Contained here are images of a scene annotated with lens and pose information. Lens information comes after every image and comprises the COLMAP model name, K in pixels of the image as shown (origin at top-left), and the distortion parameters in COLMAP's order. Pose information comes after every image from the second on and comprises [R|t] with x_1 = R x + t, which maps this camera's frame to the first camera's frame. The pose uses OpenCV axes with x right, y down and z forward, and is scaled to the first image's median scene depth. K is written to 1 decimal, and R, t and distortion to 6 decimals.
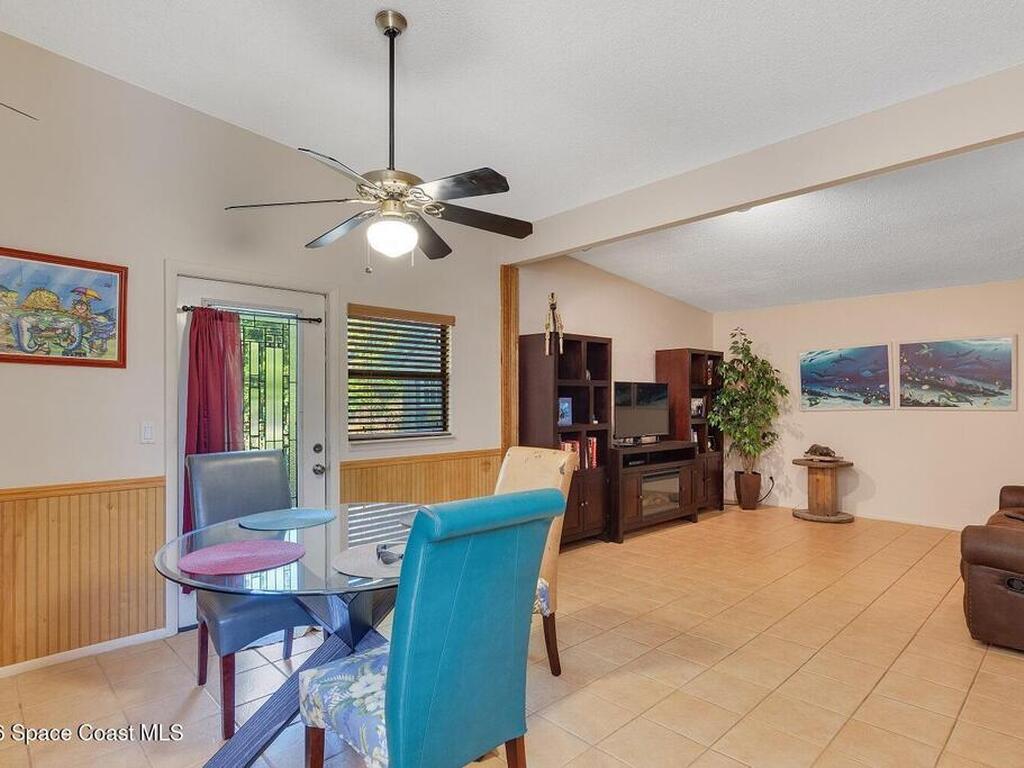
lens RADIAL K [[561.9, 0, 512.0], [0, 561.9, 384.0], [0, 0, 1]] dist [-0.002134, 0.000351]
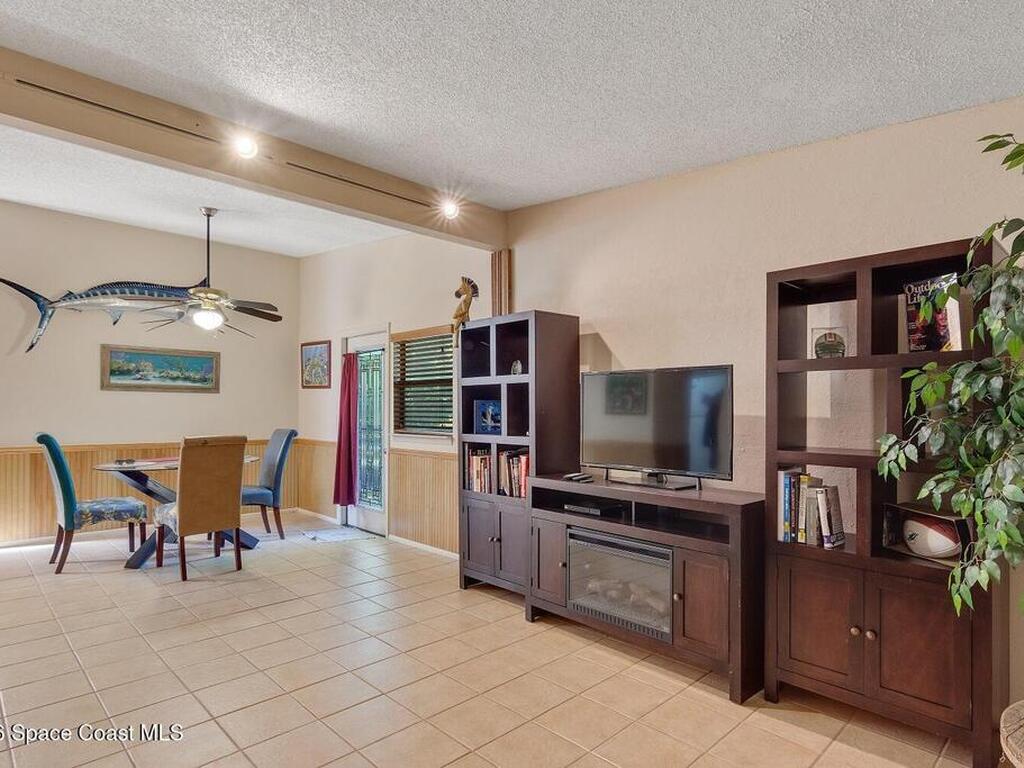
lens RADIAL K [[561.9, 0, 512.0], [0, 561.9, 384.0], [0, 0, 1]] dist [-0.002134, 0.000351]
pose [[0.022355, -0.040206, -0.998941, 0.523728], [0.023757, 0.998930, -0.039674, 0.019966], [0.999468, -0.022845, 0.023286, 0.591385]]
